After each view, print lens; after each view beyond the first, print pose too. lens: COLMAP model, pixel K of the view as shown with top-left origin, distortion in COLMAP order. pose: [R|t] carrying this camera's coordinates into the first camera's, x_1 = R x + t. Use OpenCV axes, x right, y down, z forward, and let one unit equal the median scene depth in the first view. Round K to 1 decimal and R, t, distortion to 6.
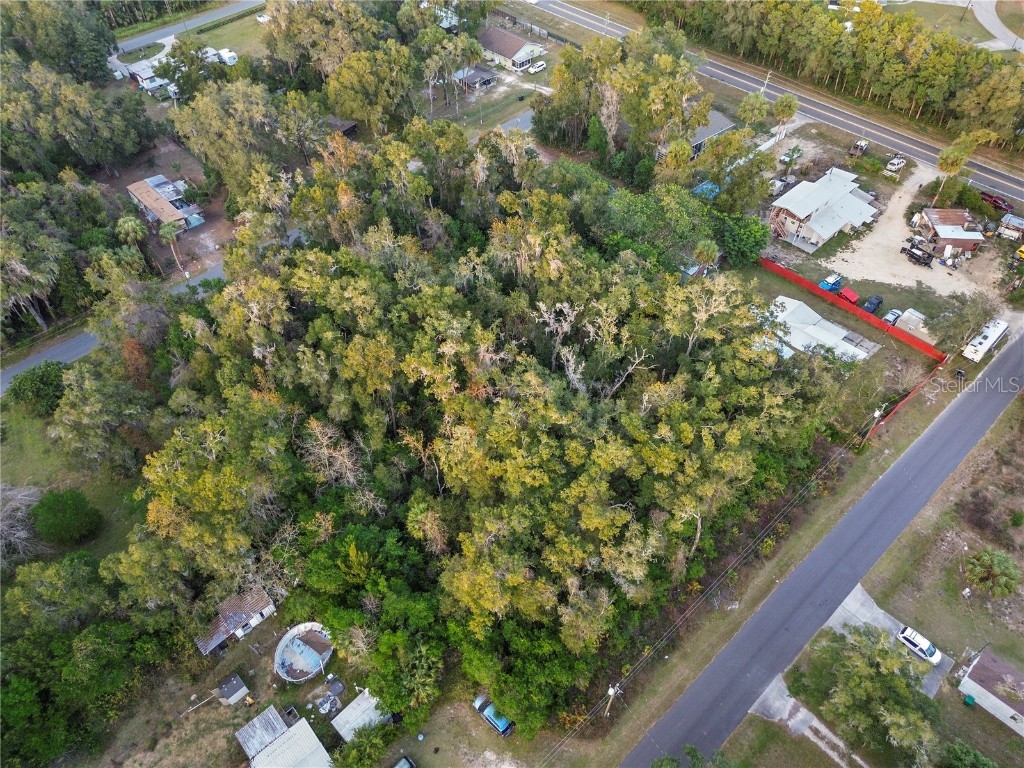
lens RADIAL K [[723.9, 0, 510.4], [0, 723.9, 385.5], [0, 0, 1]] dist [0.071273, -0.068838]
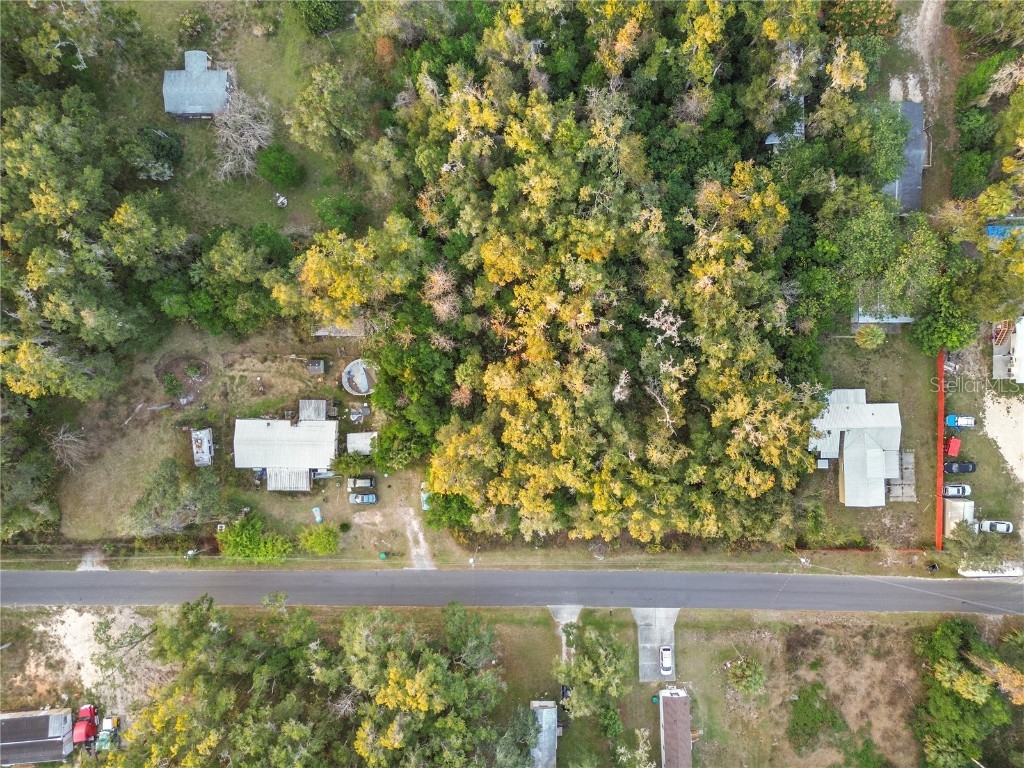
lens RADIAL K [[723.9, 0, 510.4], [0, 723.9, 385.5], [0, 0, 1]] dist [0.071273, -0.068838]
pose [[0.736584, 0.676340, 0.002716, -0.046486], [-0.495942, 0.537378, 0.682104, -0.670319], [0.459875, -0.503774, 0.731250, 0.047953]]
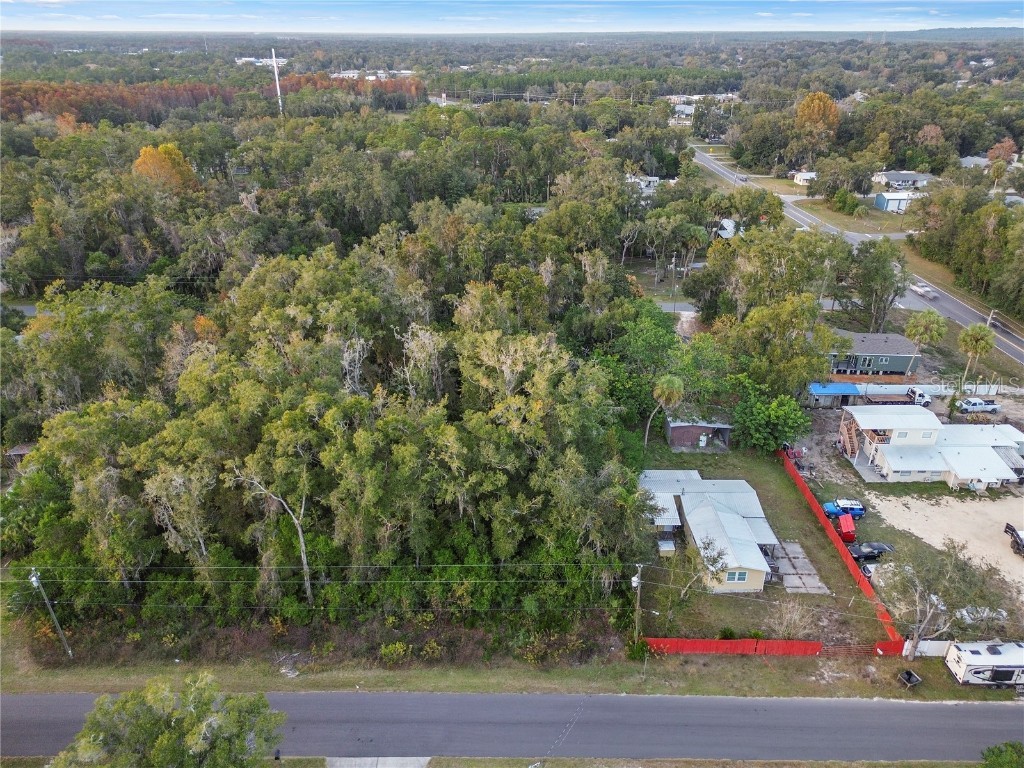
lens RADIAL K [[723.9, 0, 510.4], [0, 723.9, 385.5], [0, 0, 1]] dist [0.071273, -0.068838]
pose [[0.731046, 0.306802, -0.609463, 0.742716], [-0.513975, 0.835082, -0.196132, 0.075848], [0.448778, 0.456630, 0.768172, 0.343265]]
